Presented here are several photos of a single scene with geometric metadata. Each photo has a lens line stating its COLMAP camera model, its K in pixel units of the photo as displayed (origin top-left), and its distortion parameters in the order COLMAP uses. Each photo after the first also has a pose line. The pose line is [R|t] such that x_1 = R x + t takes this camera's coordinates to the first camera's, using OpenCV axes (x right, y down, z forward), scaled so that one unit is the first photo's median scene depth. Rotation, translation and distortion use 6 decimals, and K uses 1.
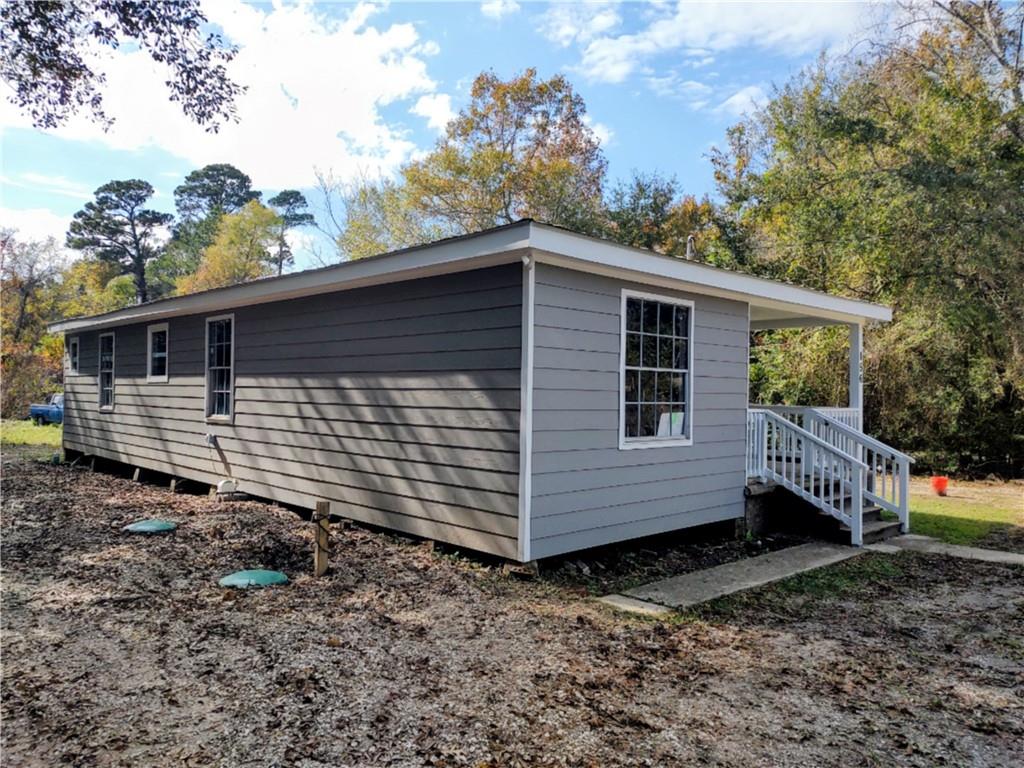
lens RADIAL K [[736.6, 0, 507.6], [0, 736.6, 382.7], [0, 0, 1]] dist [0.033571, -0.025964]
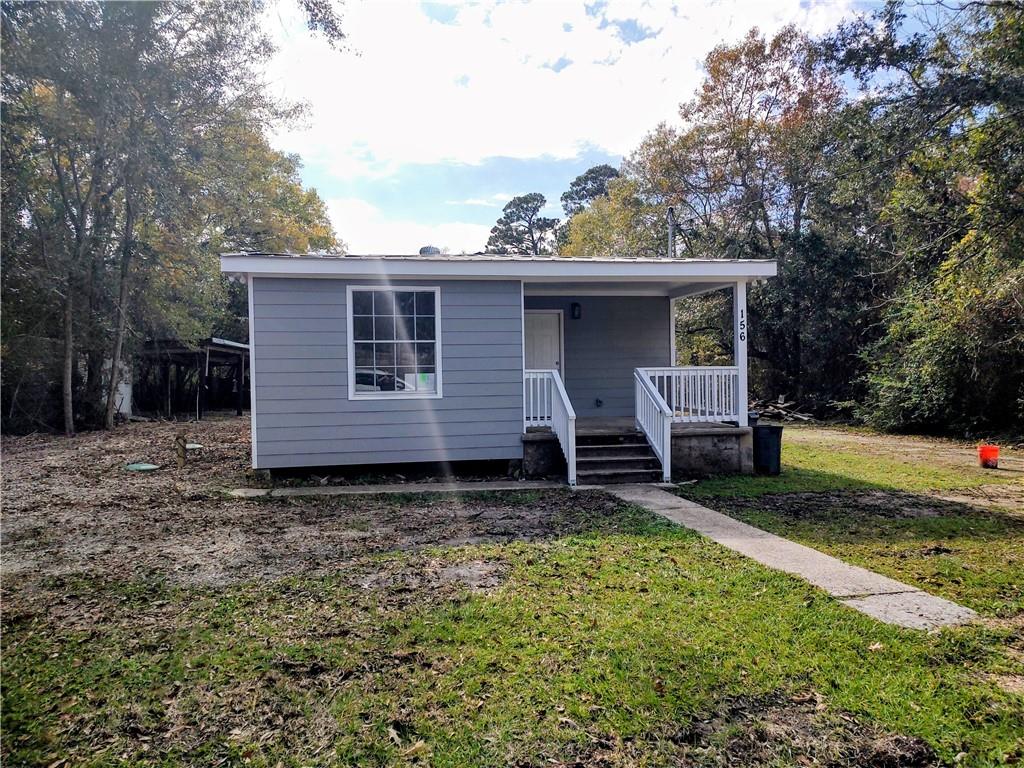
lens RADIAL K [[736.6, 0, 512.2], [0, 736.6, 386.3], [0, 0, 1]] dist [0.033571, -0.025964]
pose [[0.825884, -0.015931, -0.563615, 0.559173], [0.035211, 0.999107, 0.023355, 0.019479], [0.562740, -0.039134, 0.825707, 0.001788]]
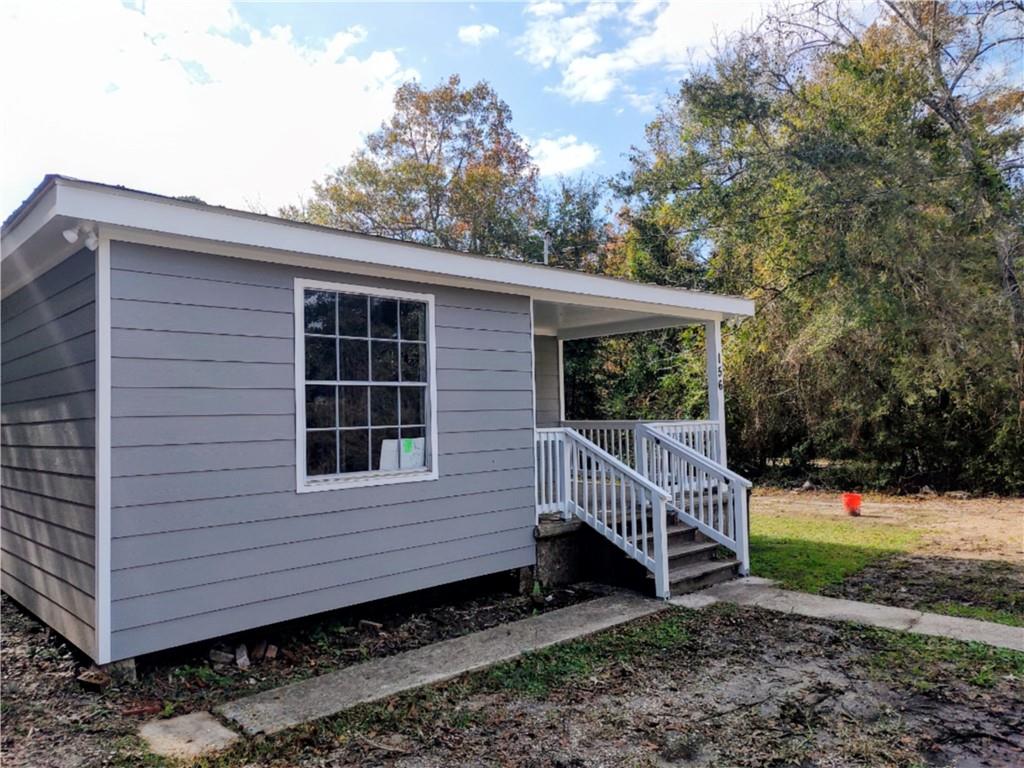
lens RADIAL K [[736.6, 0, 515.4], [0, 736.6, 383.3], [0, 0, 1]] dist [0.033571, -0.025964]
pose [[0.999035, -0.043918, -0.000599, 0.174154], [0.043880, 0.998577, -0.030322, 0.005593], [0.001930, 0.030266, 0.999540, 0.114218]]
